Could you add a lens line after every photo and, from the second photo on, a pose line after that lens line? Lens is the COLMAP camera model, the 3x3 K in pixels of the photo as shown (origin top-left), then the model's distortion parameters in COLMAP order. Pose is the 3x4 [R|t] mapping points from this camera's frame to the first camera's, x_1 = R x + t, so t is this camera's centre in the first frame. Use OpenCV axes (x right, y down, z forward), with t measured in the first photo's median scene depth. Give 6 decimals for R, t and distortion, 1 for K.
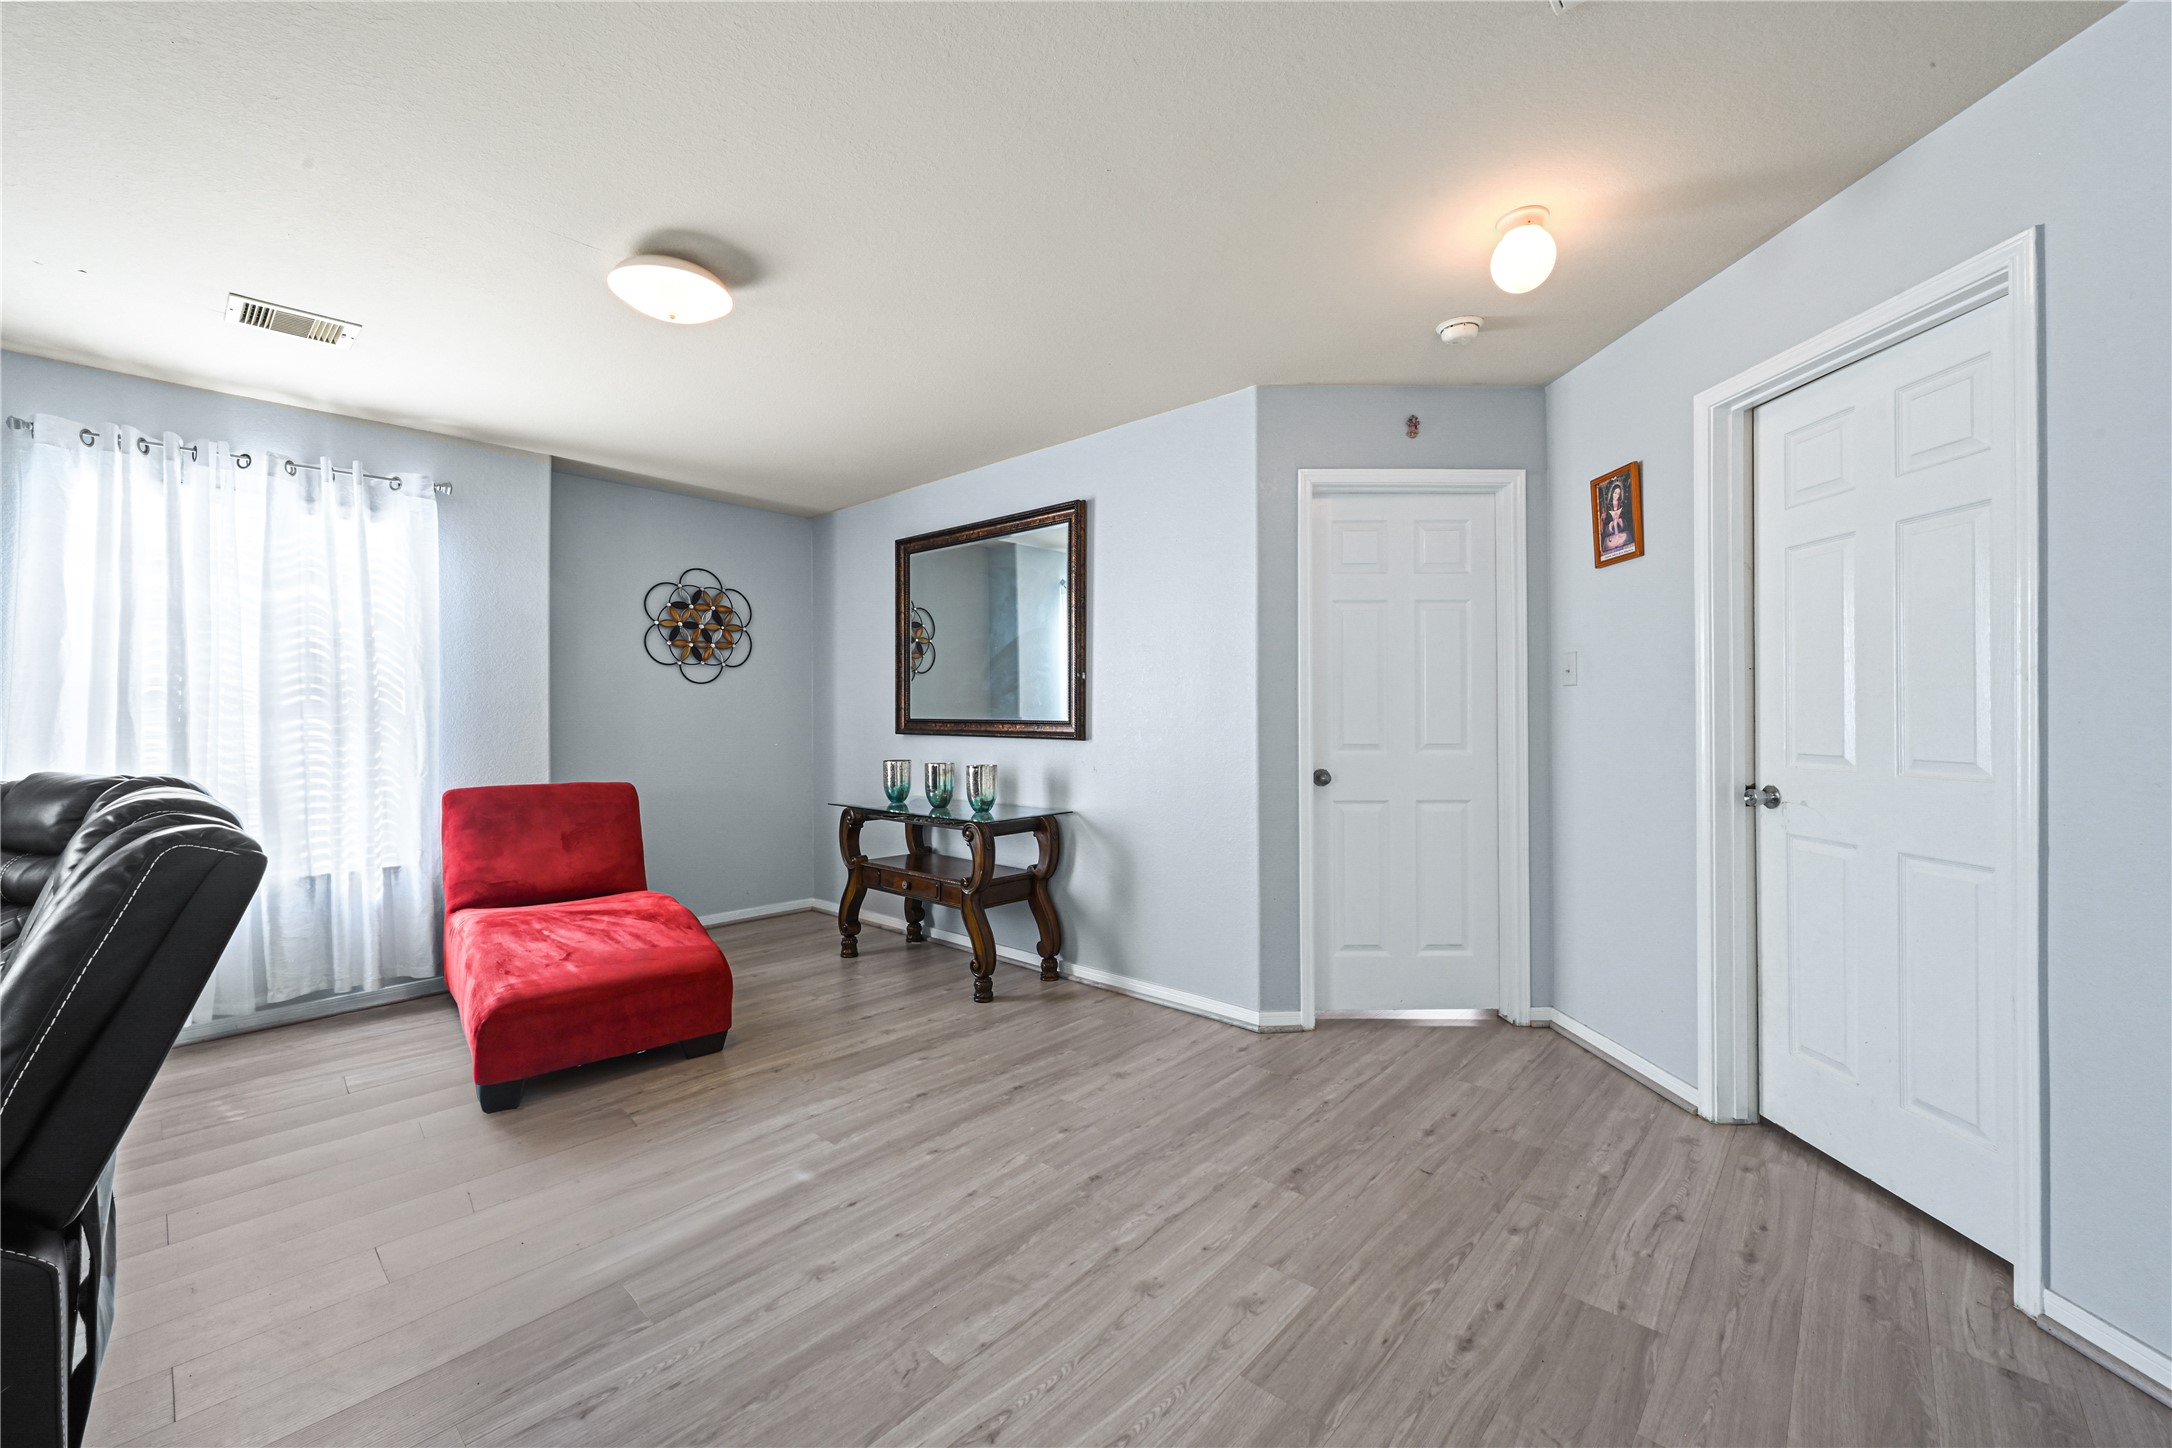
lens RADIAL K [[855.3, 0, 1081.0], [0, 855.3, 723.8], [0, 0, 1]] dist [-0.000864, 0.000470]
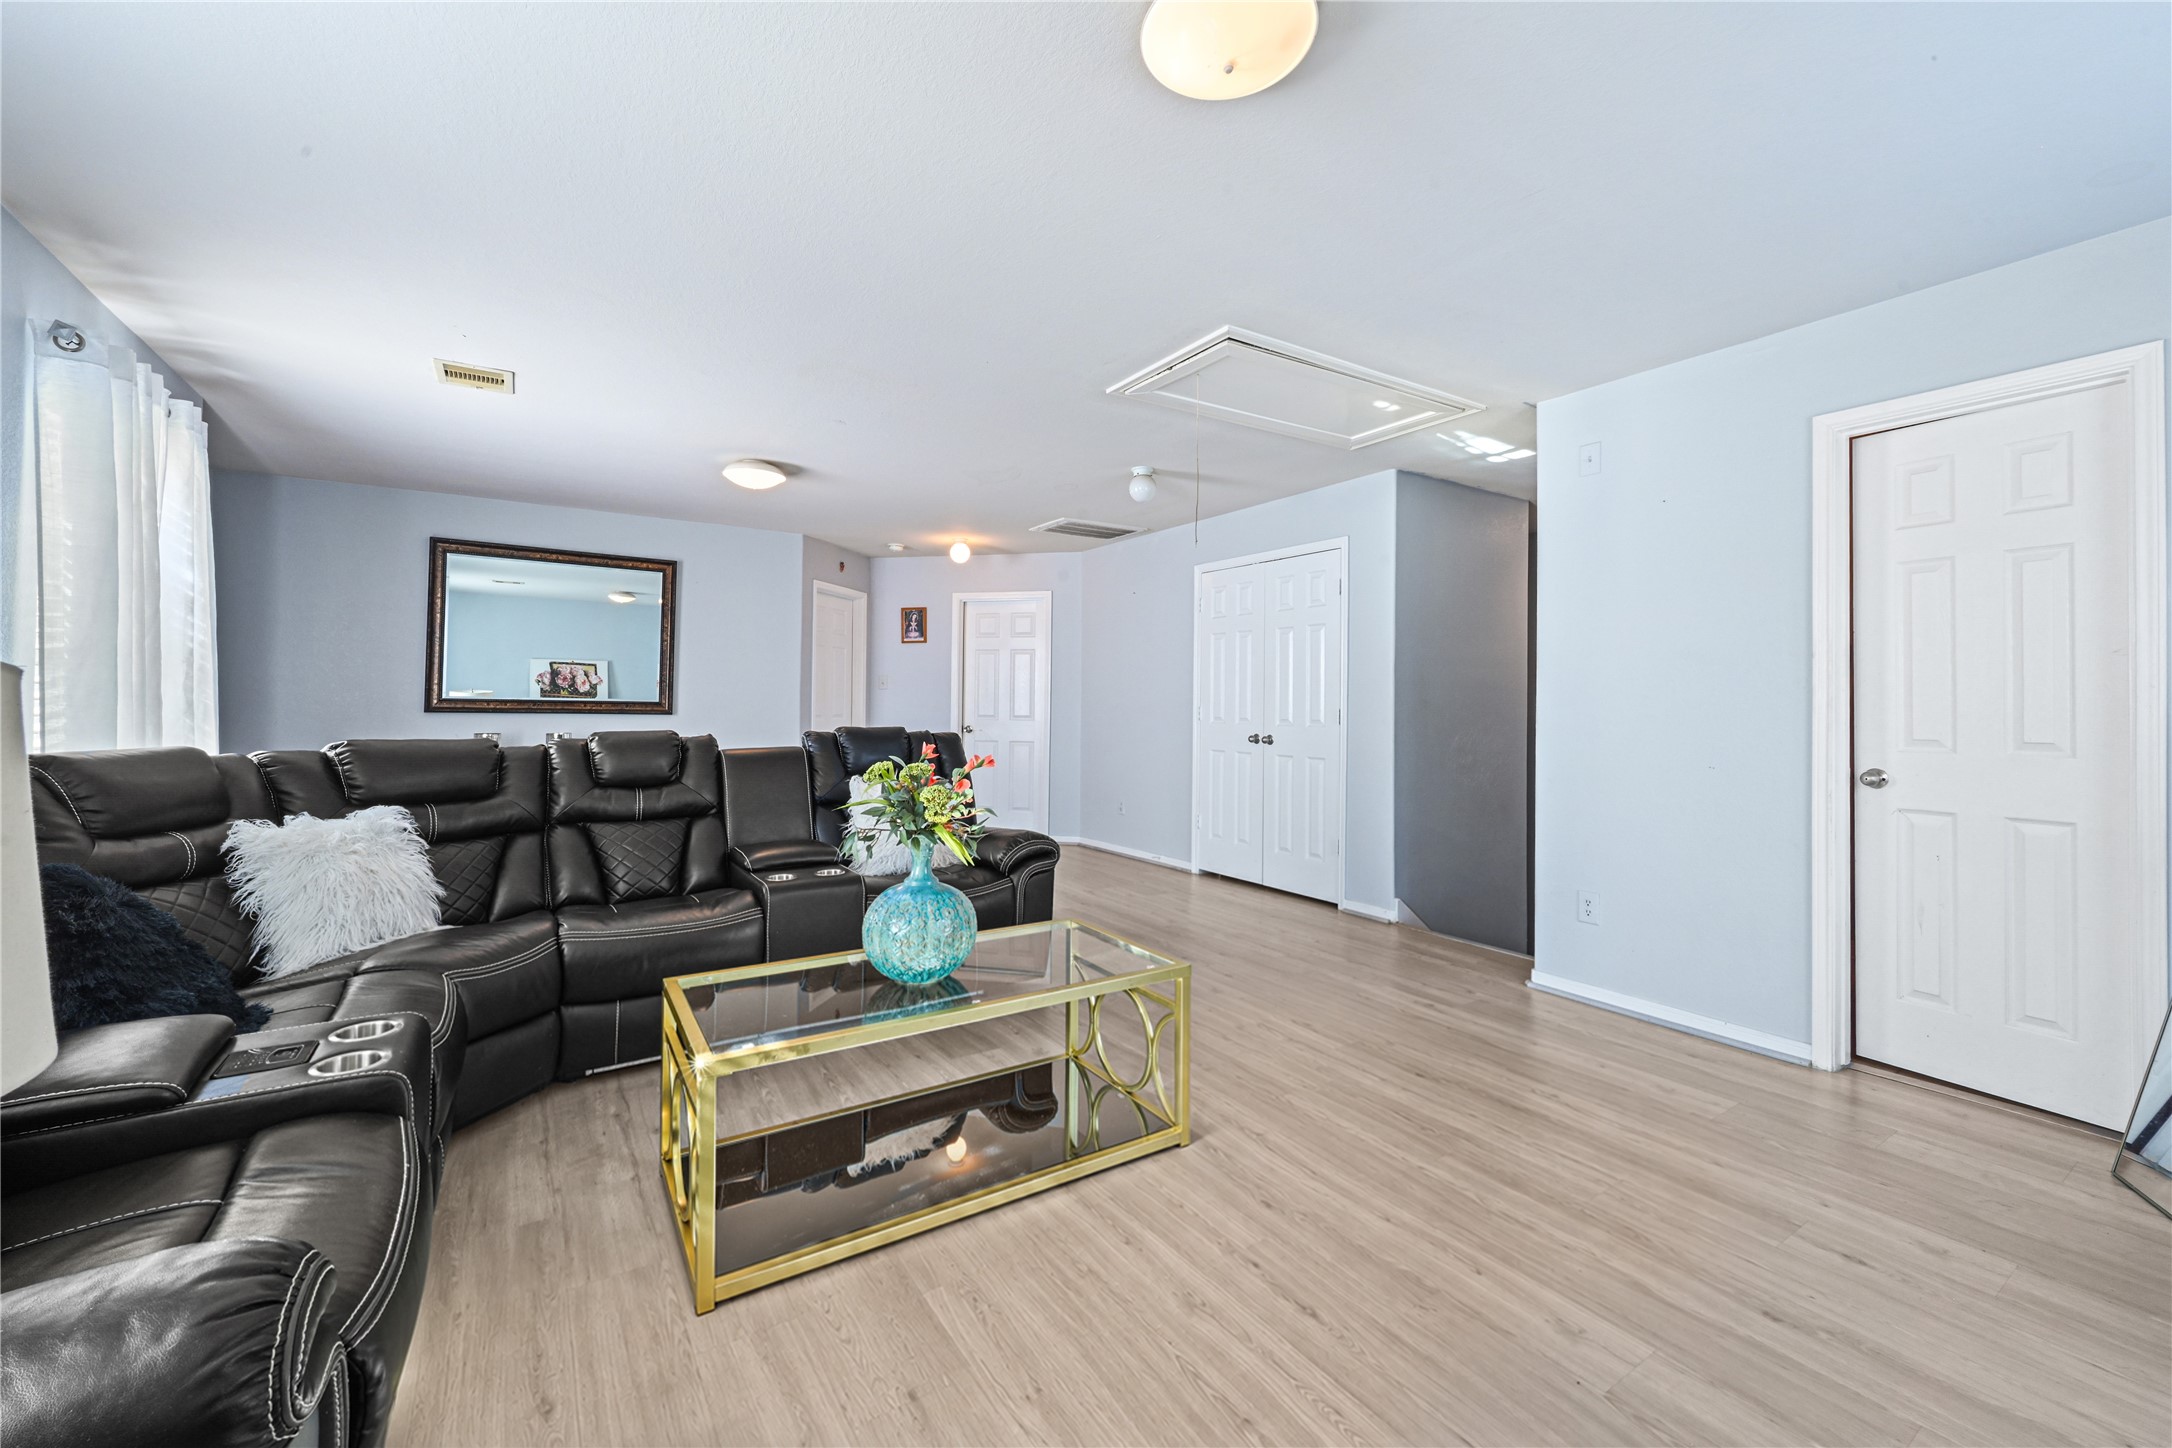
lens RADIAL K [[855.3, 0, 1084.5], [0, 855.3, 711.4], [0, 0, 1]] dist [-0.000864, 0.000470]
pose [[0.251237, -0.003324, 0.967920, -1.539707], [-0.001026, 0.999993, 0.003701, 0.007557], [-0.967925, -0.001923, 0.251232, -0.134349]]
